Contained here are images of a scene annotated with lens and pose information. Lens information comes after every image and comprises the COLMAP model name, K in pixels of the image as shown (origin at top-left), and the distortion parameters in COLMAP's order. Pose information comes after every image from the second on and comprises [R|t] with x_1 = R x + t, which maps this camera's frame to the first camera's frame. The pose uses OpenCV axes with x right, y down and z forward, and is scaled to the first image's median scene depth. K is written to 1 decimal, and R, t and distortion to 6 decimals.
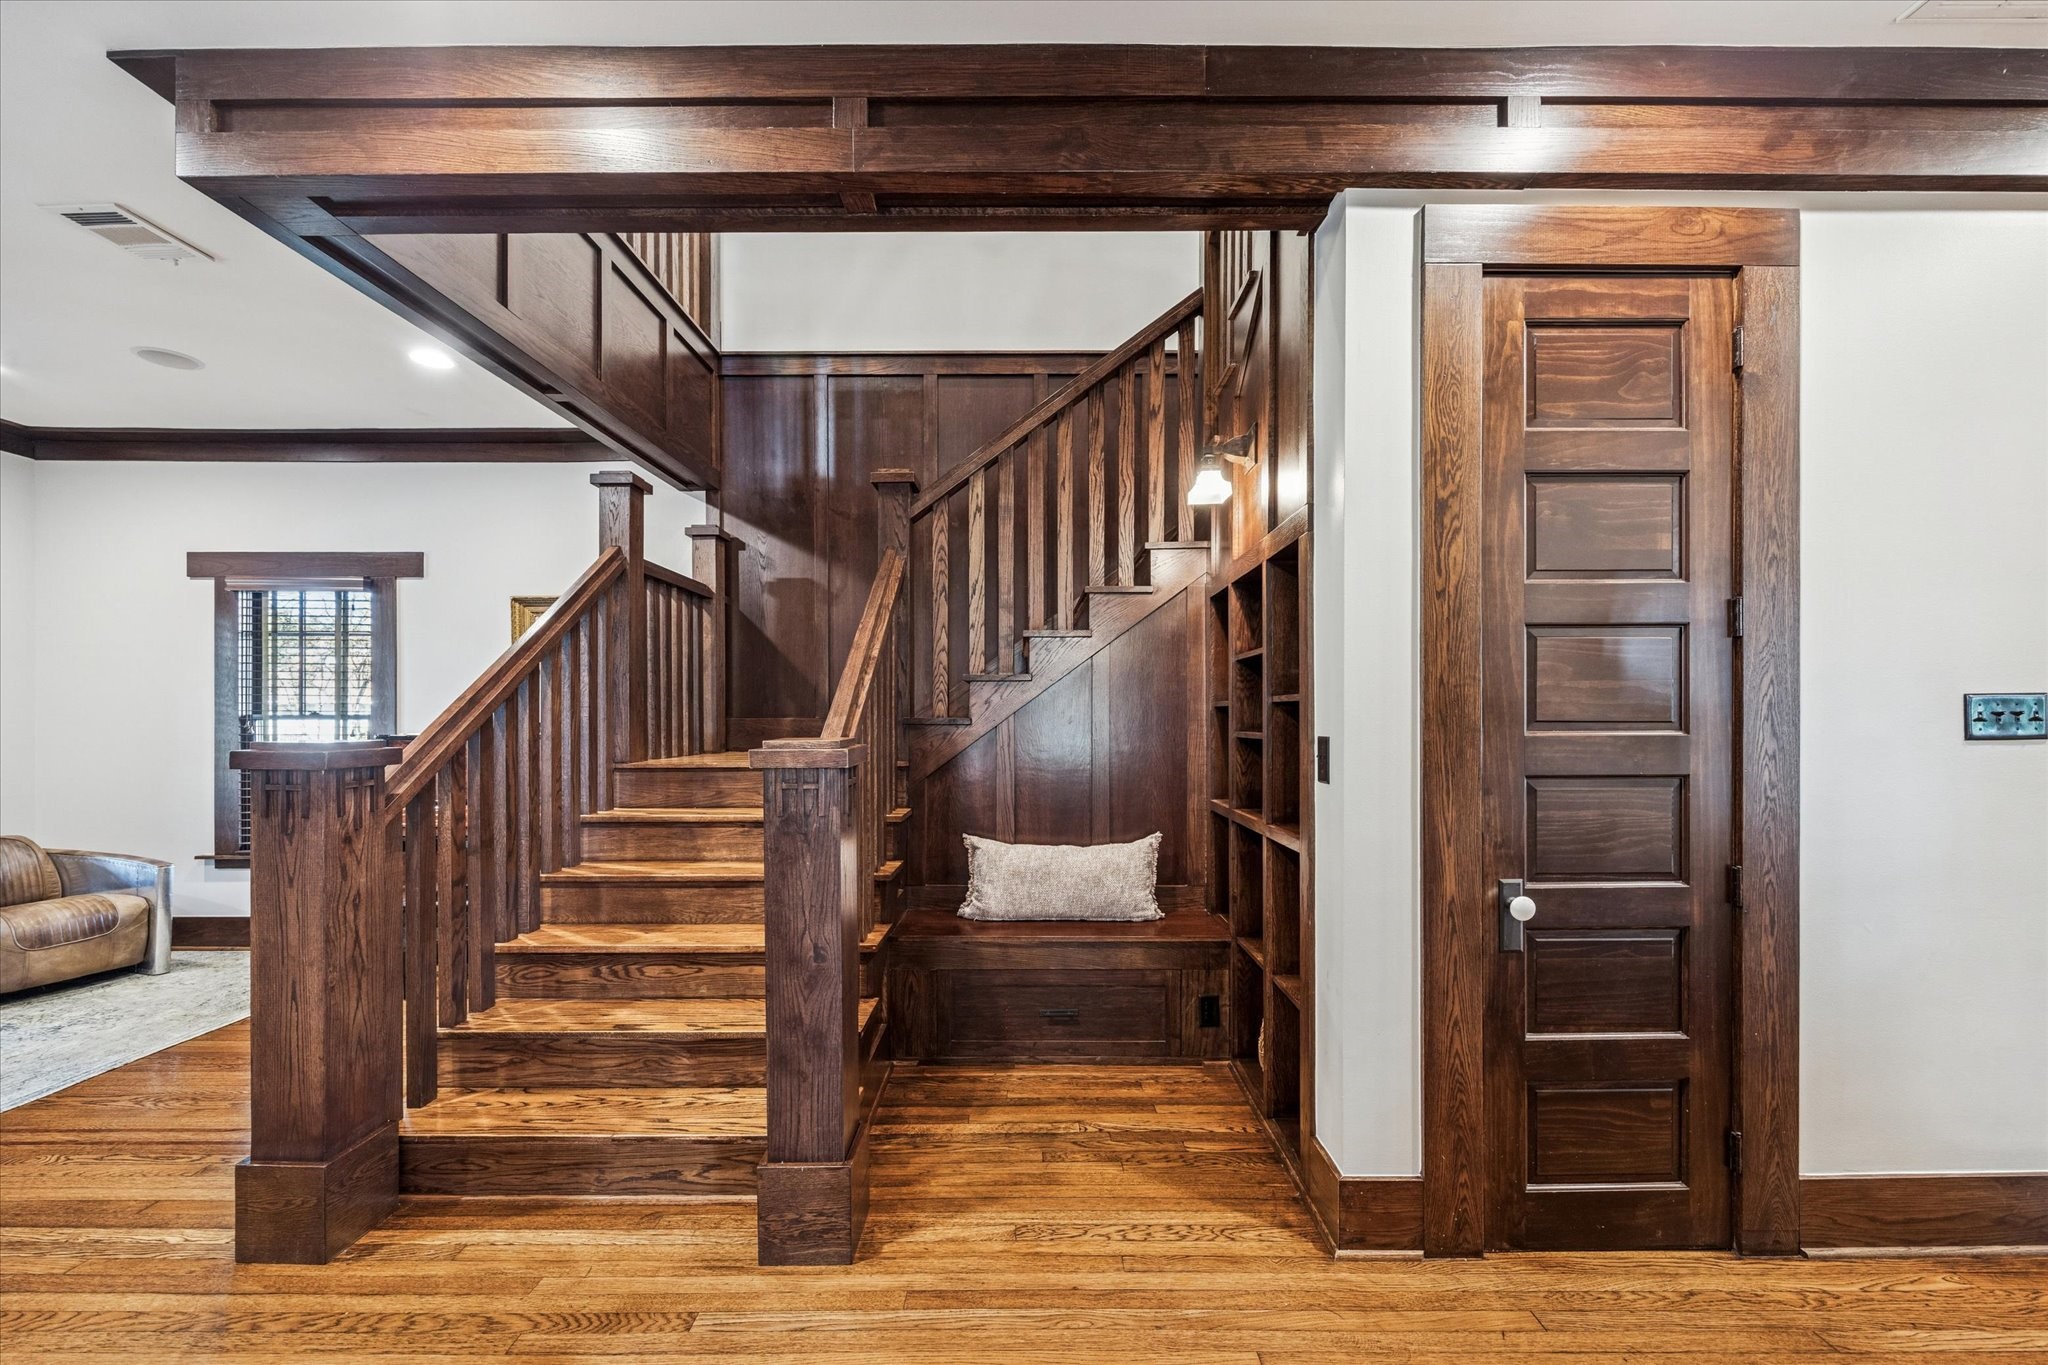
lens RADIAL K [[792.1, 0, 1046.4], [0, 792.1, 722.1], [0, 0, 1]] dist [-0.004989, -0.000827]
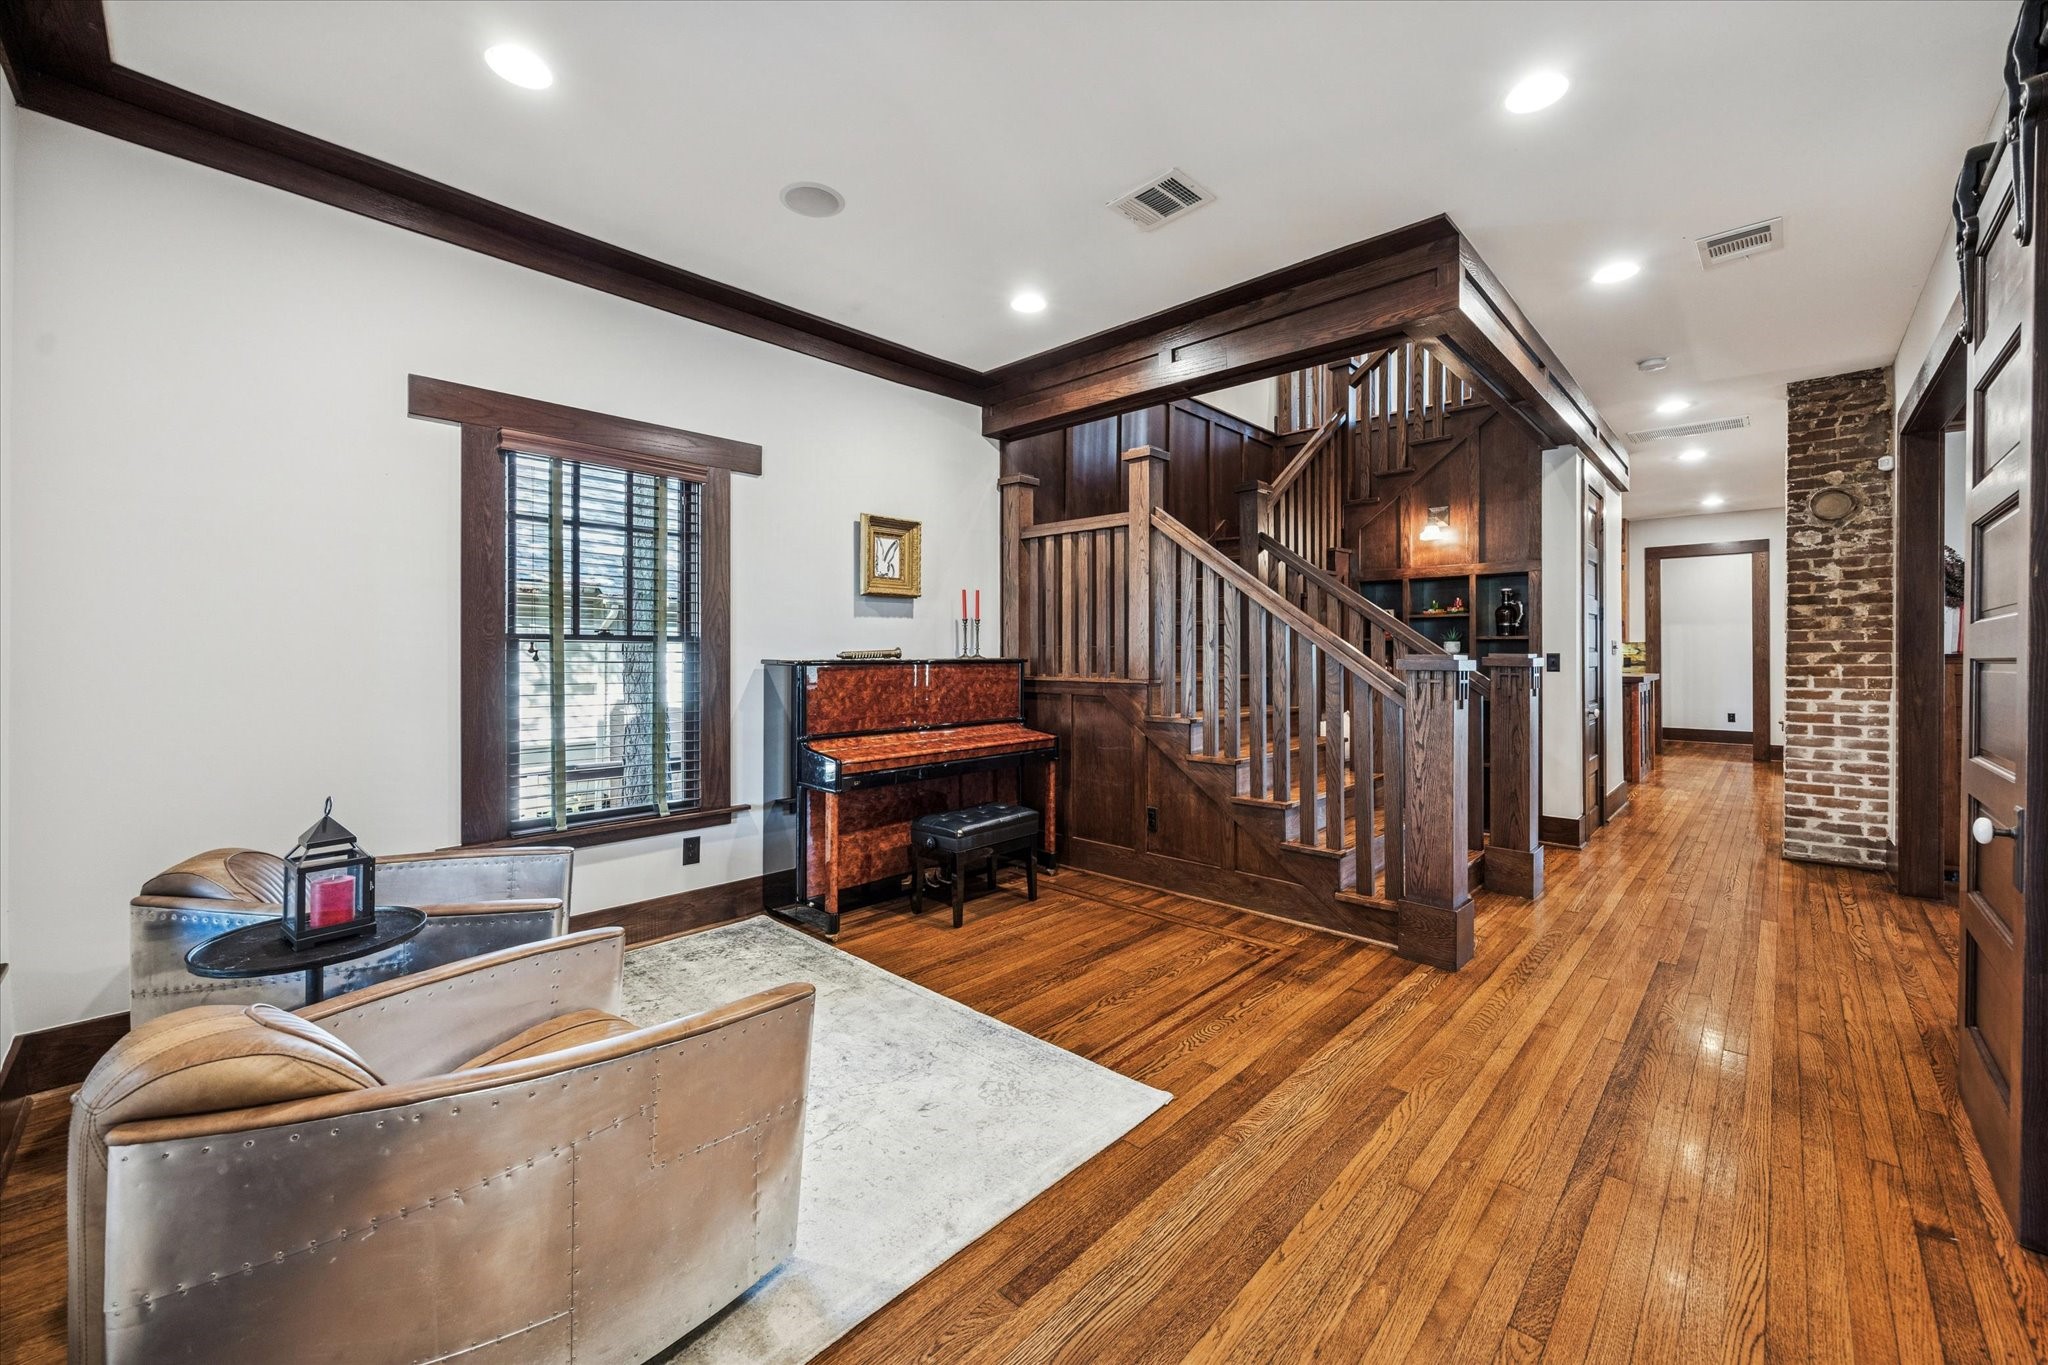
lens RADIAL K [[792.1, 0, 1022.3], [0, 792.1, 646.9], [0, 0, 1]] dist [-0.004989, -0.000827]
pose [[0.698546, 0.010412, 0.715490, -1.221881], [0.002566, 0.999851, -0.017055, 0.015111], [-0.715561, 0.013749, 0.698415, 0.207585]]
